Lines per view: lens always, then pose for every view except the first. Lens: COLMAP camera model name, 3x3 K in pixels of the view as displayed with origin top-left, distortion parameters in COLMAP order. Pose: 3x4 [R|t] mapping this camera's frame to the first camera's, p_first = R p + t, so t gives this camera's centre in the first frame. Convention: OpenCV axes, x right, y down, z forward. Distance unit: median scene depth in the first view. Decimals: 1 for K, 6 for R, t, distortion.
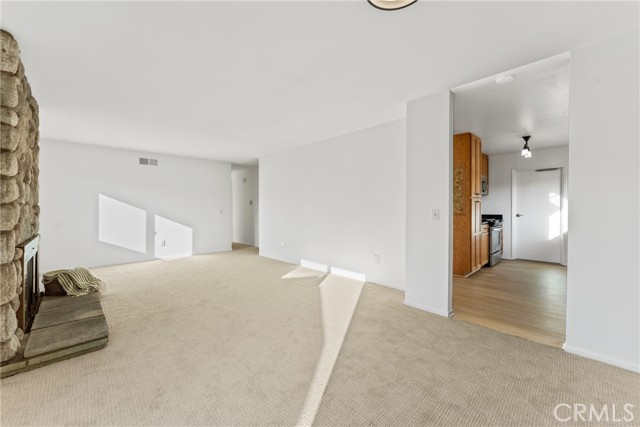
lens RADIAL K [[257.1, 0, 318.2], [0, 257.1, 208.9], [0, 0, 1]] dist [-0.003333, -0.000275]
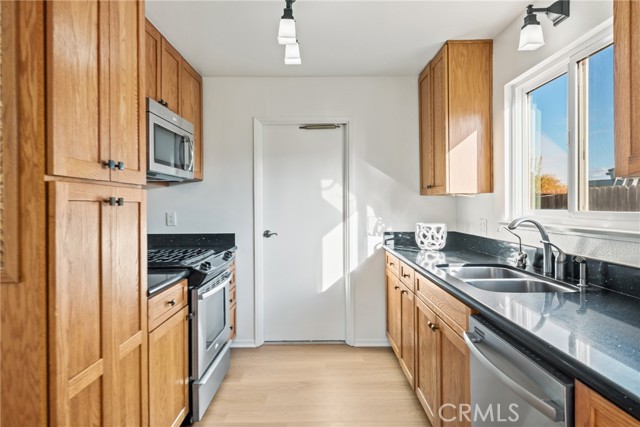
lens RADIAL K [[404.3, 0, 320.5], [0, 404.3, 206.5], [0, 0, 1]] dist [-0.001344, -0.000086]
pose [[0.692816, -0.005711, 0.721092, 0.404433], [0.001574, 0.999978, 0.006408, -0.020170], [-0.721113, -0.003304, 0.692810, 0.532923]]
